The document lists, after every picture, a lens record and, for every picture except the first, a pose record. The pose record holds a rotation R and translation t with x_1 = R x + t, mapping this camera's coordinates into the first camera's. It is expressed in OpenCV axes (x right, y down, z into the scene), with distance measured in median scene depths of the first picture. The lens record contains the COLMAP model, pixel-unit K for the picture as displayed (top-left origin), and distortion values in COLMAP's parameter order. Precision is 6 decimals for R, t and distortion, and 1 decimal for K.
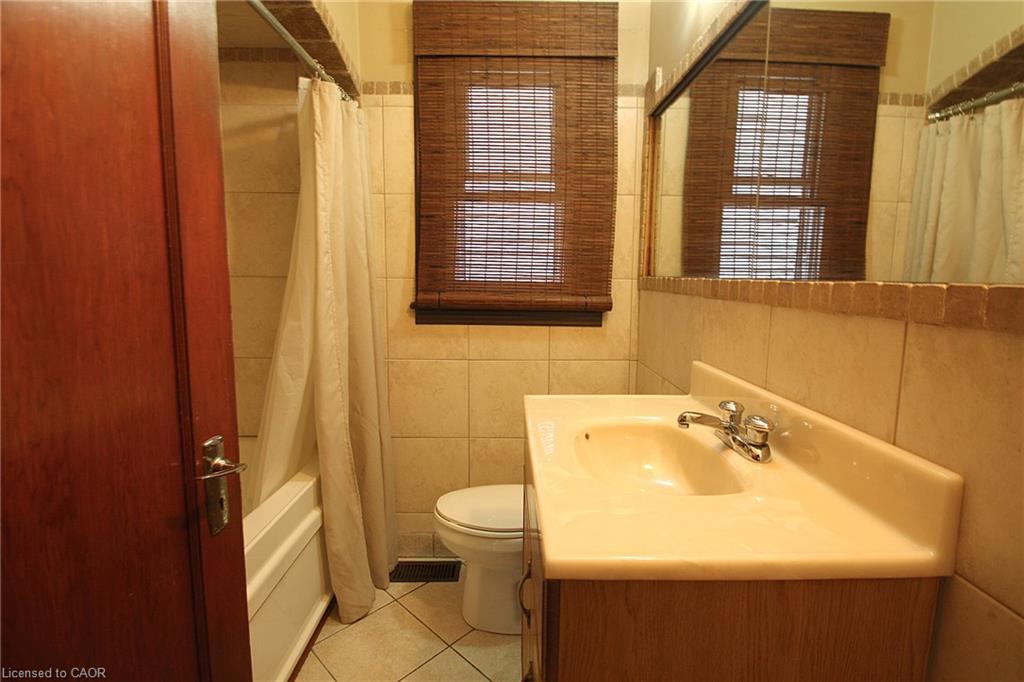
lens RADIAL K [[487.2, 0, 518.5], [0, 487.2, 331.8], [0, 0, 1]] dist [0.016932, -0.016226]
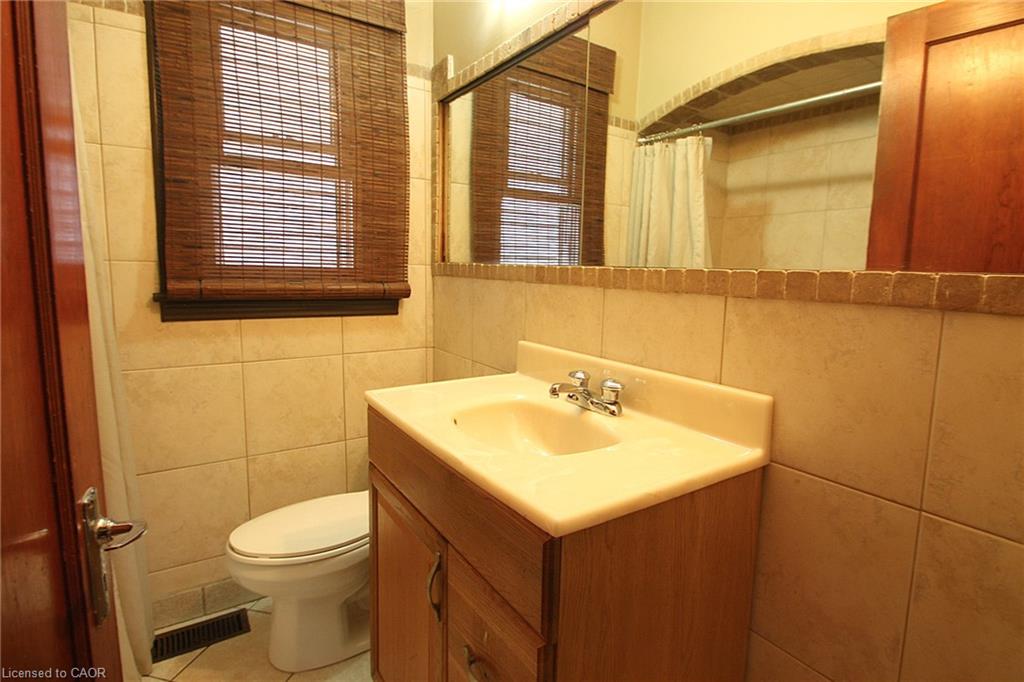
lens RADIAL K [[514.4, 0, 524.5], [0, 514.4, 330.1], [0, 0, 1]] dist [0.017084, -0.015803]
pose [[0.841816, -0.059631, 0.536461, -0.175405], [0.050304, 0.998220, 0.032022, -0.000394], [-0.537416, 0.000029, 0.843318, 0.017637]]
